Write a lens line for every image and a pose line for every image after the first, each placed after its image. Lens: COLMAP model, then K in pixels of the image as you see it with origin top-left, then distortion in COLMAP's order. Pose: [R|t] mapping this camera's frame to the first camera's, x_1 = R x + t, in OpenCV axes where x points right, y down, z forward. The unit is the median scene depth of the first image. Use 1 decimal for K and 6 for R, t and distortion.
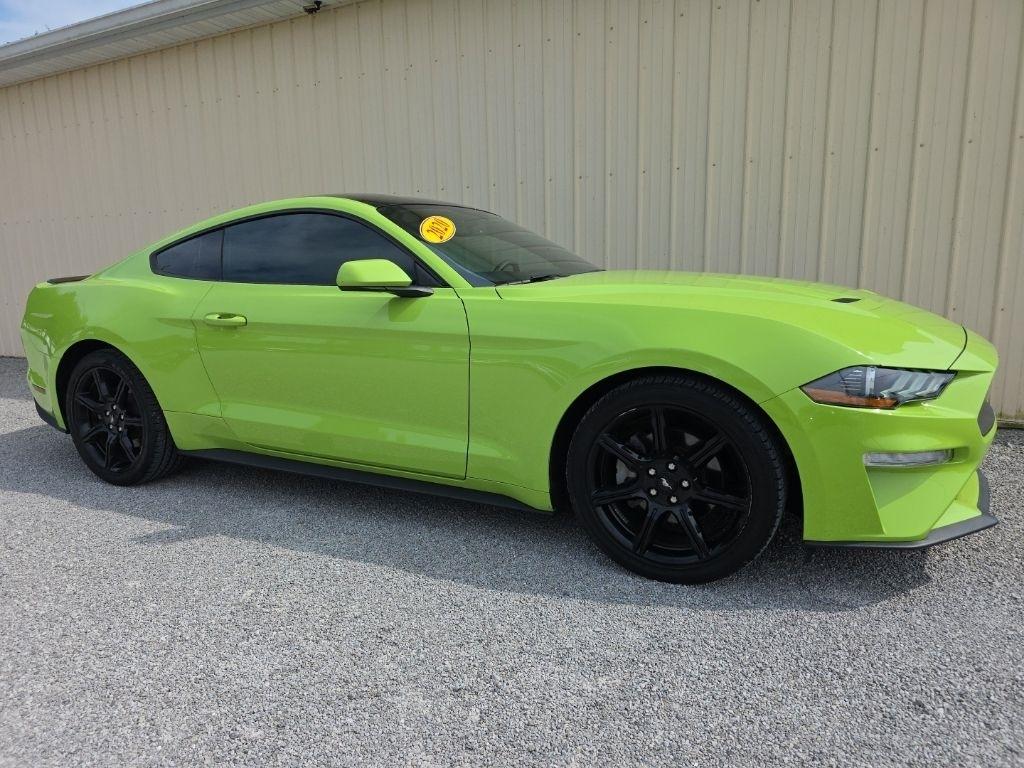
lens RADIAL K [[694.8, 0, 512.0], [0, 694.8, 384.0], [0, 0, 1]] dist [0.055771, -0.053920]
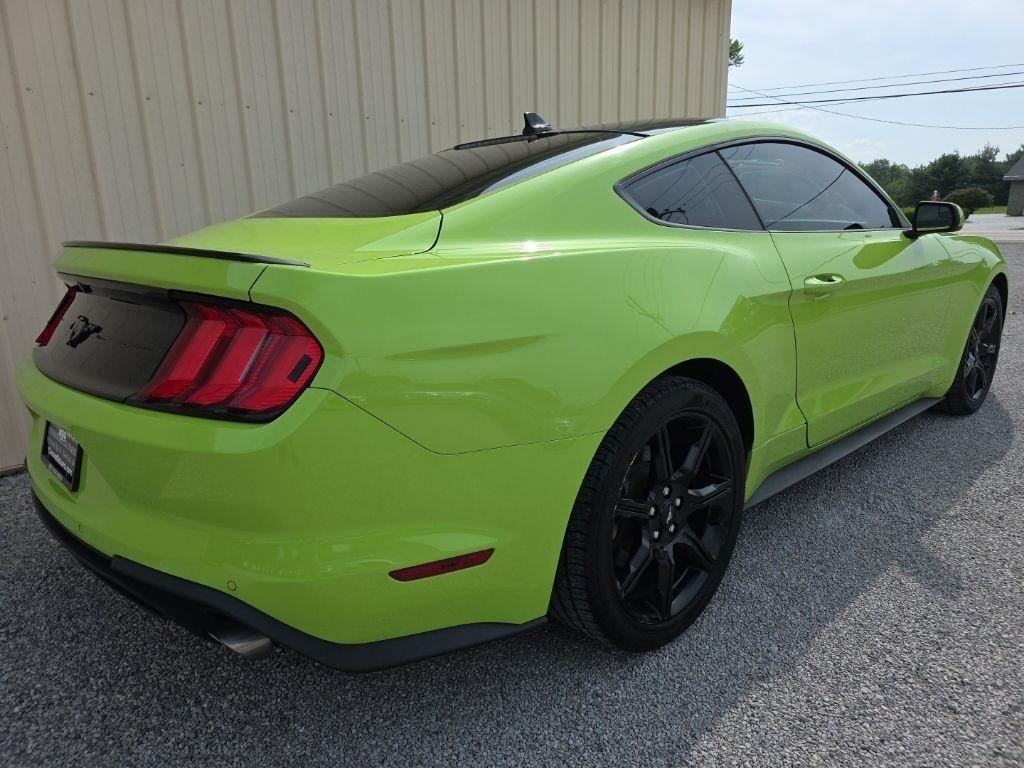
lens RADIAL K [[694.8, 0, 512.0], [0, 694.8, 384.0], [0, 0, 1]] dist [0.055771, -0.053920]
pose [[0.339215, -0.205096, 0.918079, -1.302424], [0.185915, 0.971311, 0.148295, -0.170867], [-0.922154, 0.120381, 0.367614, 1.127405]]
